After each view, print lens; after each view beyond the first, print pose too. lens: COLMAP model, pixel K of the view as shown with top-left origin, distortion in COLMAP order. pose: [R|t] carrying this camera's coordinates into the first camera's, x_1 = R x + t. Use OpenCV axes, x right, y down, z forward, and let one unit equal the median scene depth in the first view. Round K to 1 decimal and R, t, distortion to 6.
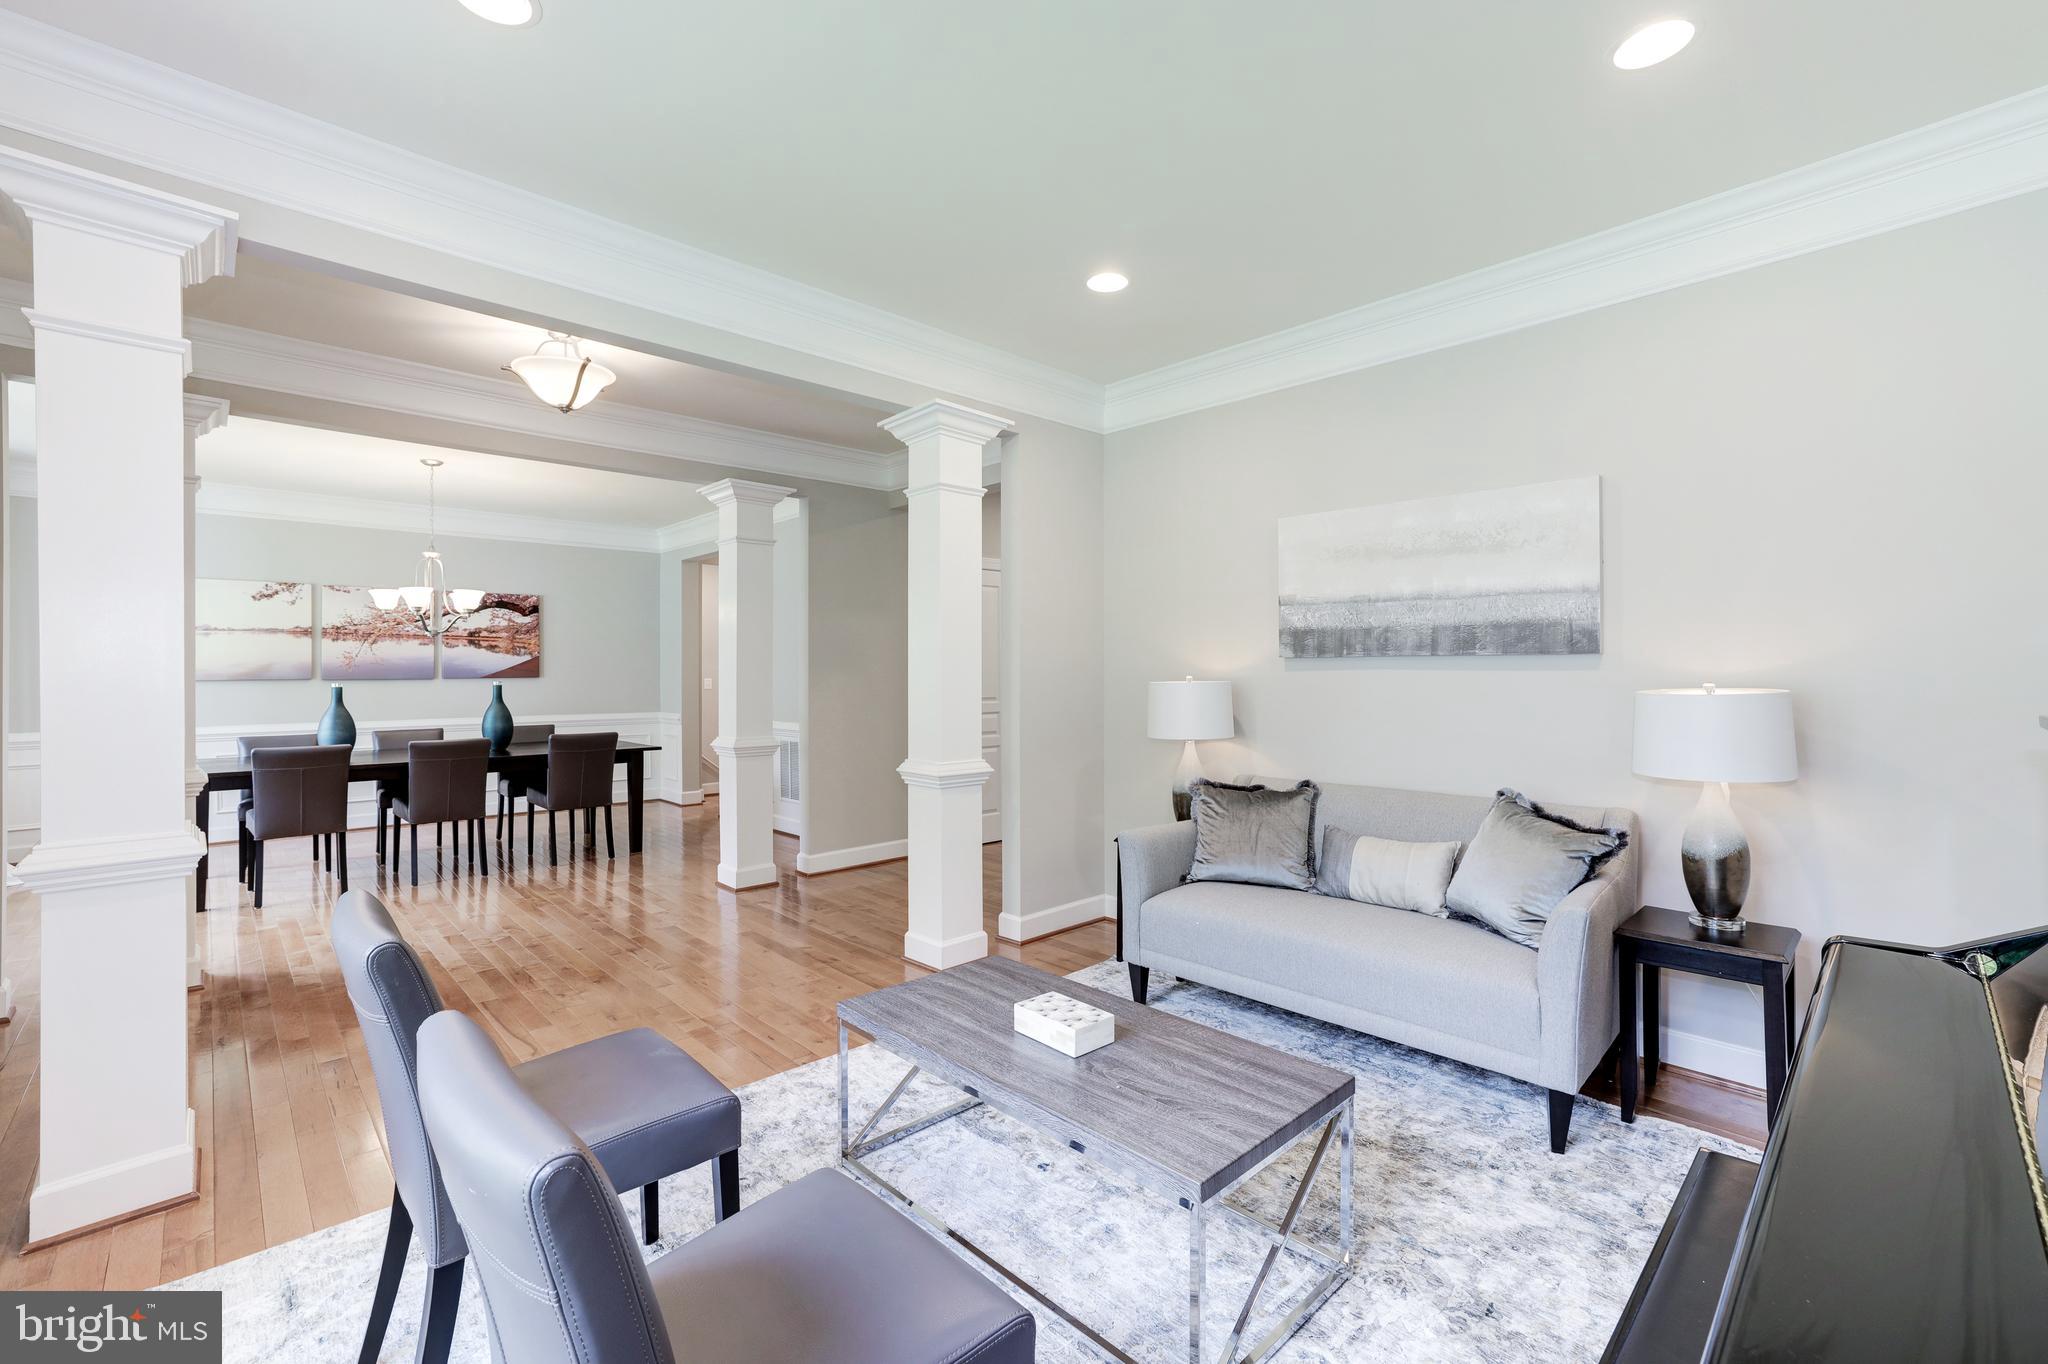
lens RADIAL K [[878.6, 0, 1027.4], [0, 878.6, 668.7], [0, 0, 1]] dist [-0.034557, 0.007805]
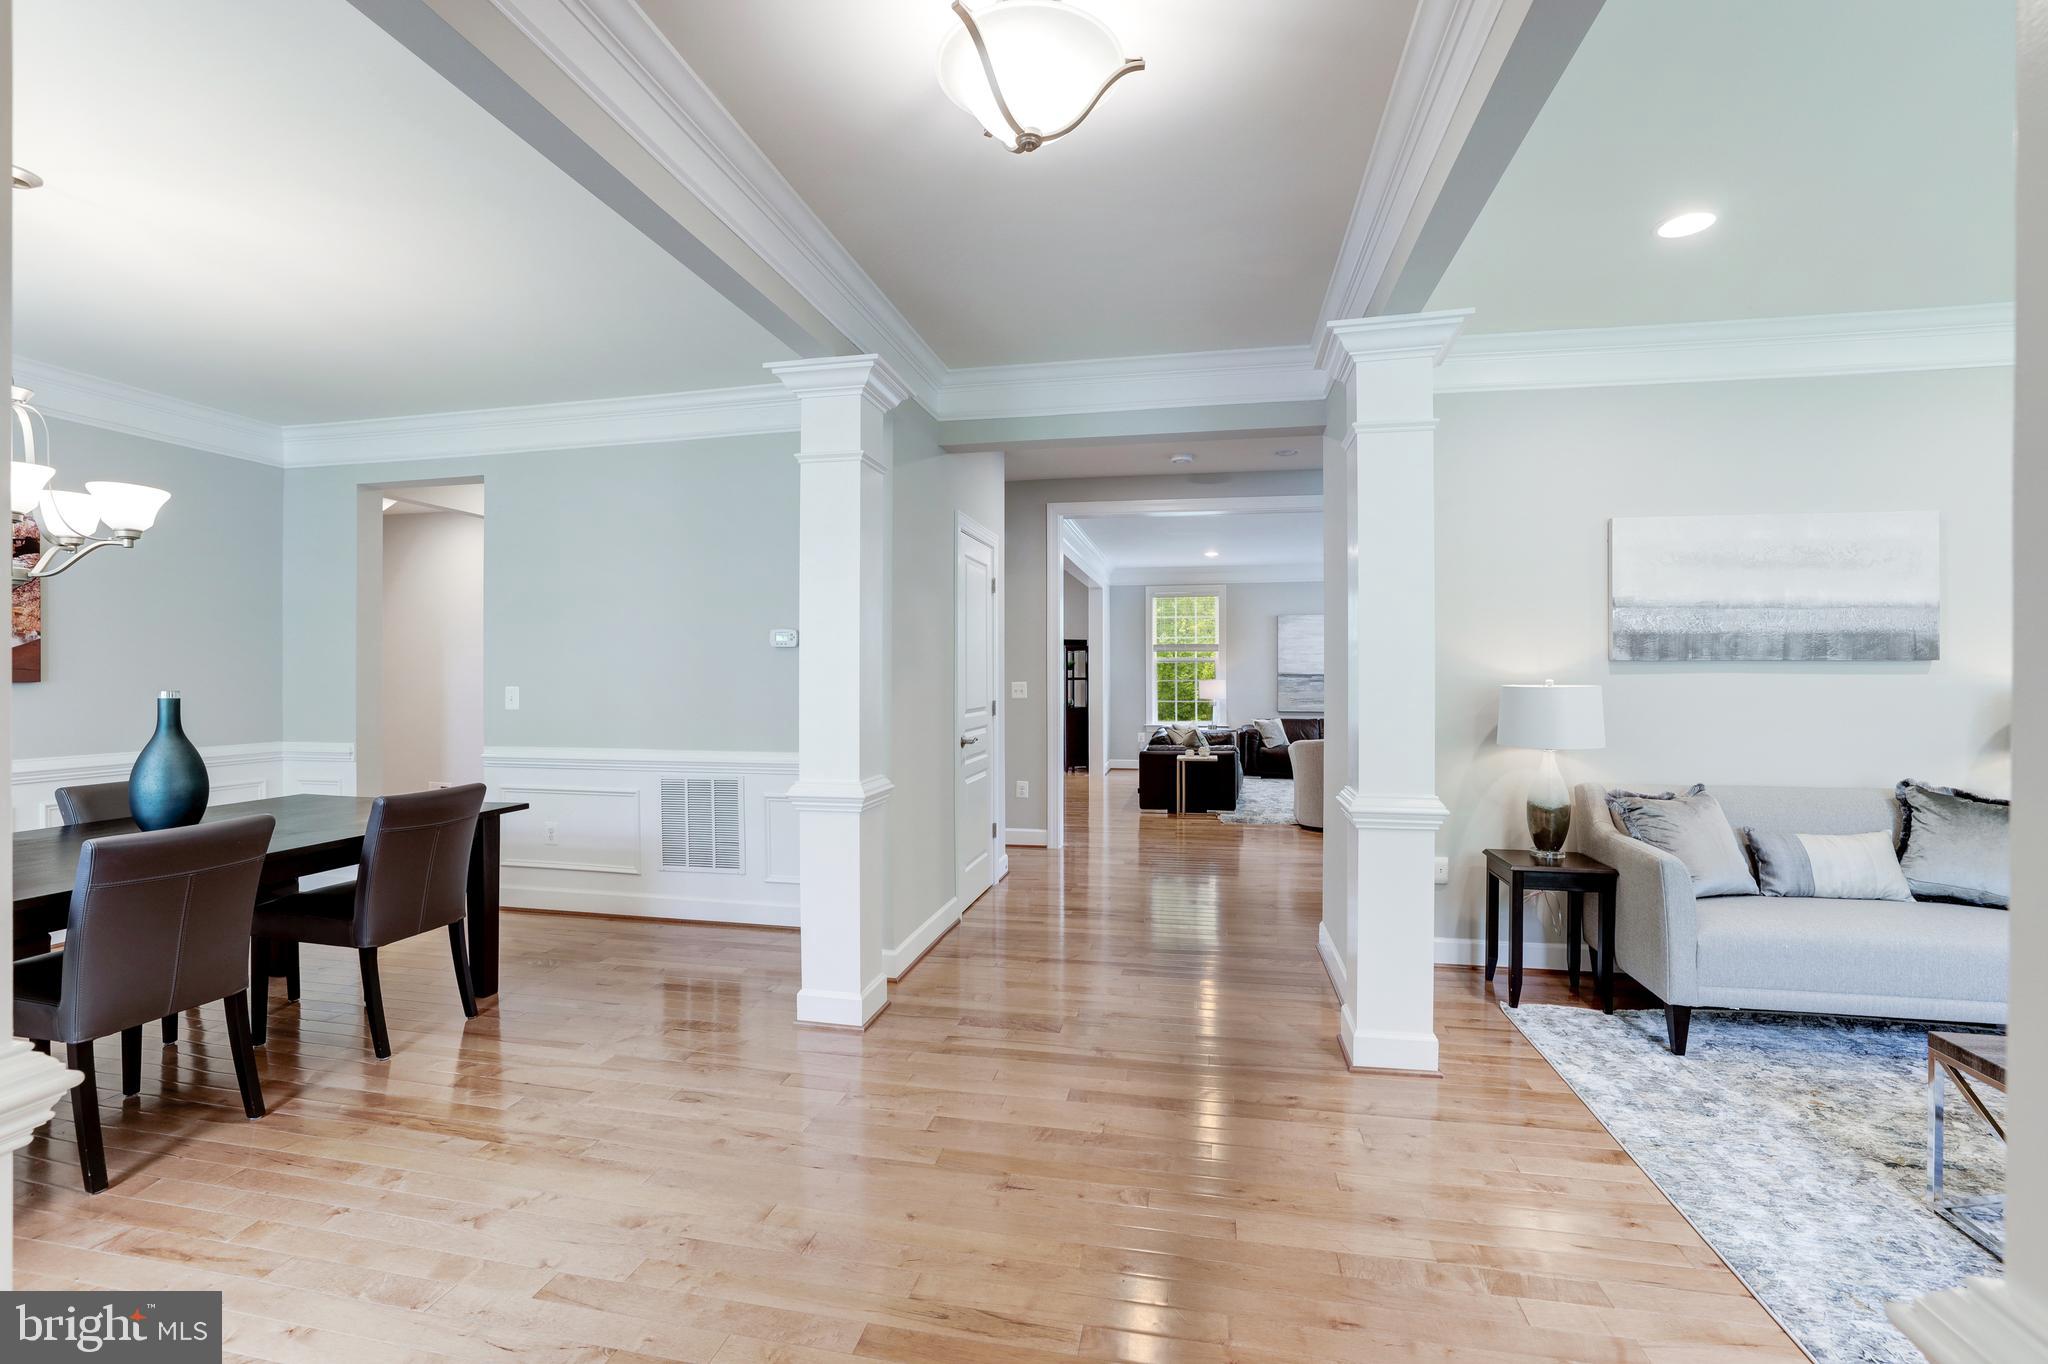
lens RADIAL K [[878.6, 0, 1027.0], [0, 878.6, 676.4], [0, 0, 1]] dist [-0.034557, 0.007805]
pose [[0.821783, 0.003215, 0.569791, -0.896990], [-0.004982, 0.999986, 0.001543, 0.007255], [-0.569779, -0.004107, 0.821788, 0.652899]]
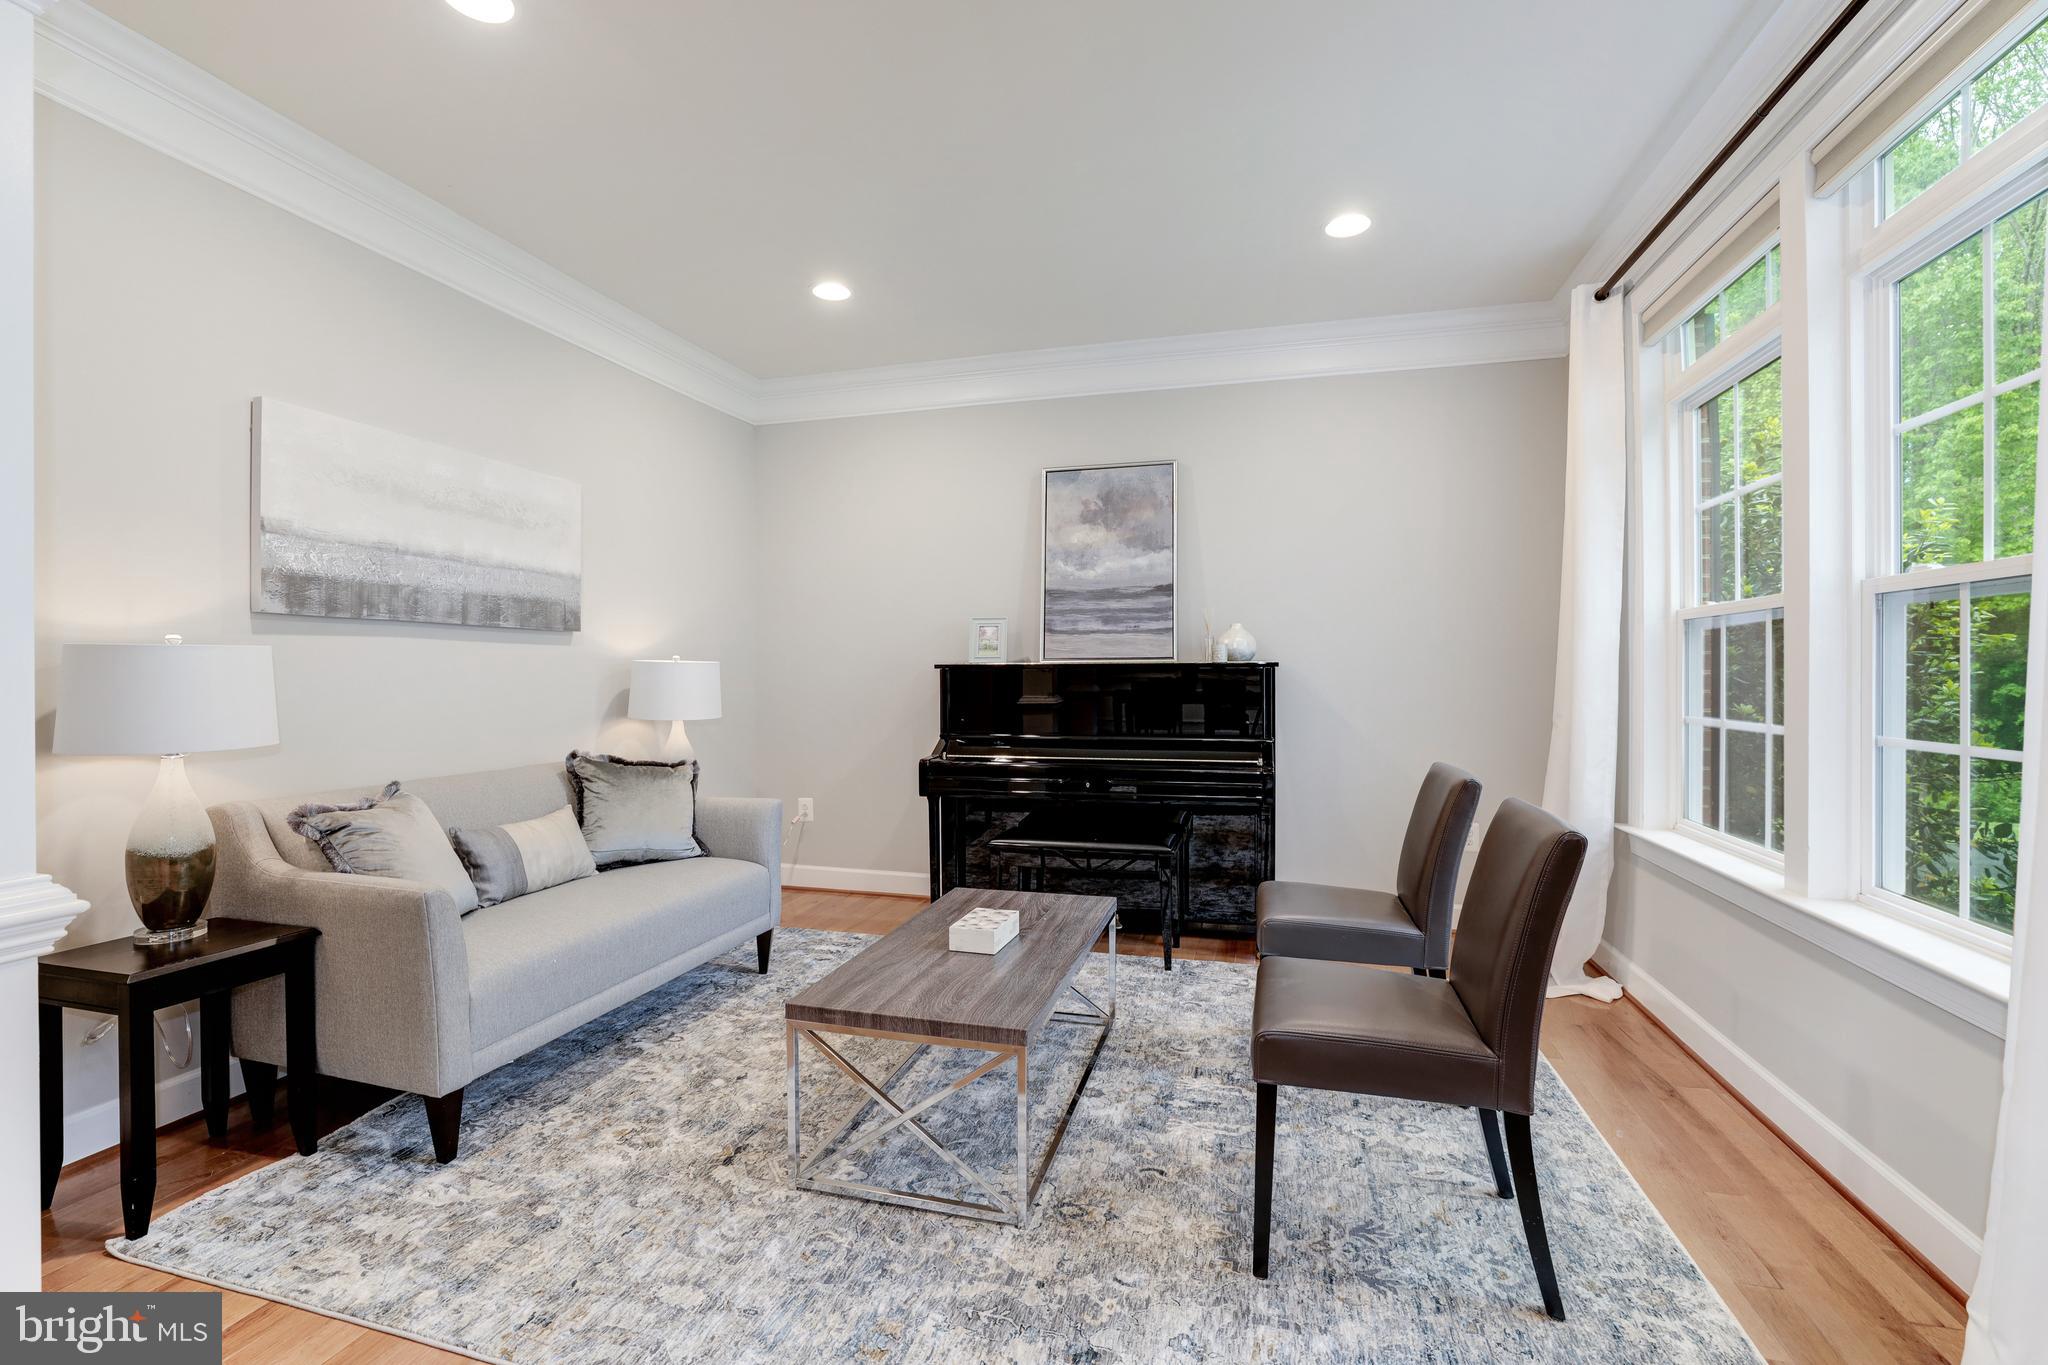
lens RADIAL K [[878.6, 0, 1026.7], [0, 878.6, 669.3], [0, 0, 1]] dist [-0.034557, 0.007805]
pose [[-0.511120, 0.008167, 0.859471, -0.608767], [0.002266, 0.999964, -0.008155, 0.039829], [-0.859507, -0.002220, -0.511120, 0.945003]]
